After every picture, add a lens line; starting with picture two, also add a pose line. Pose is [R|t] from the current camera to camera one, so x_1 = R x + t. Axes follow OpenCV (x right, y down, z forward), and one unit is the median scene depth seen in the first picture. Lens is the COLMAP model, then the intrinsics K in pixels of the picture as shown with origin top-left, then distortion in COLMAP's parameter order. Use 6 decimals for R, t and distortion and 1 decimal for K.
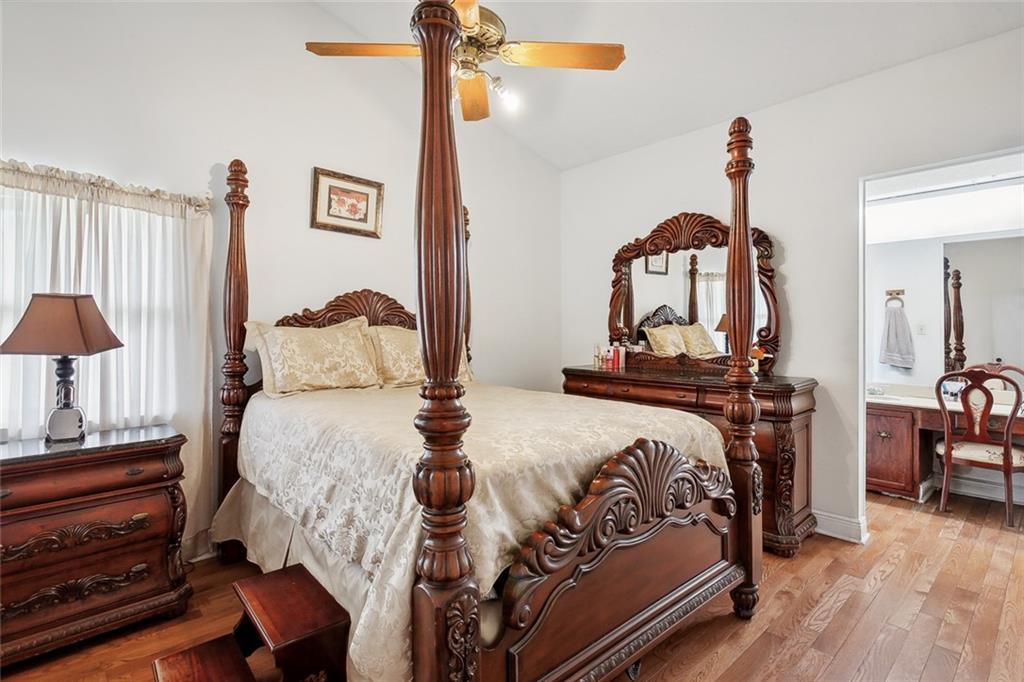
lens RADIAL K [[493.3, 0, 516.4], [0, 493.3, 334.0], [0, 0, 1]] dist [0.000831, 0.000909]
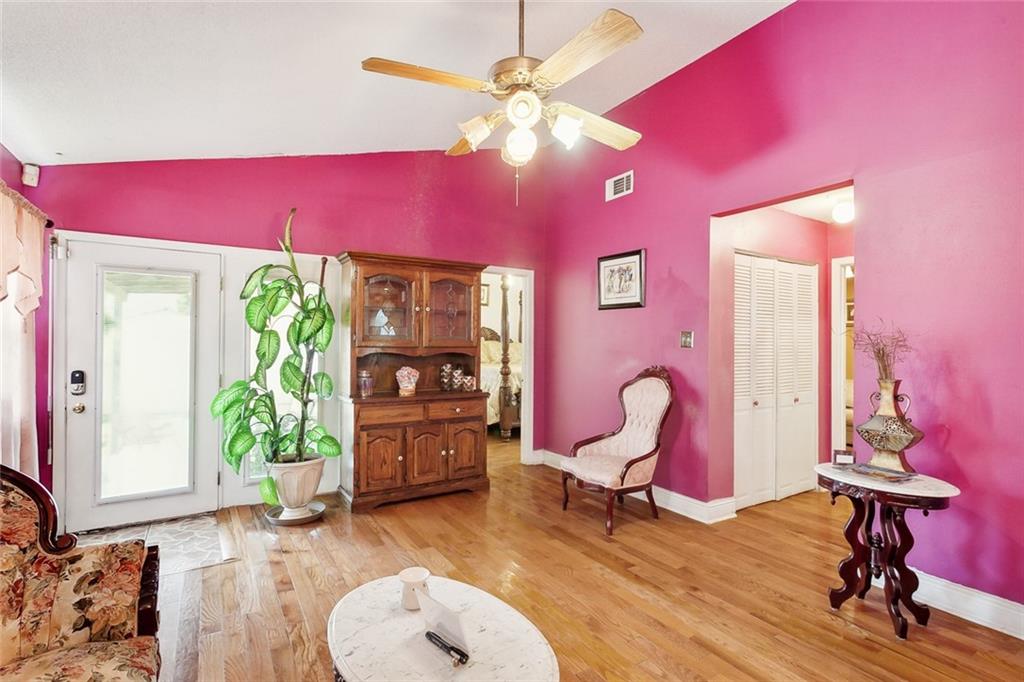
lens RADIAL K [[493.3, 0, 516.4], [0, 493.3, 334.0], [0, 0, 1]] dist [0.000831, 0.000909]
pose [[0.985118, 0.011842, -0.171470, 0.363934], [-0.013864, 0.999848, -0.010598, -0.028033], [0.171318, 0.012818, 0.985132, -1.762604]]
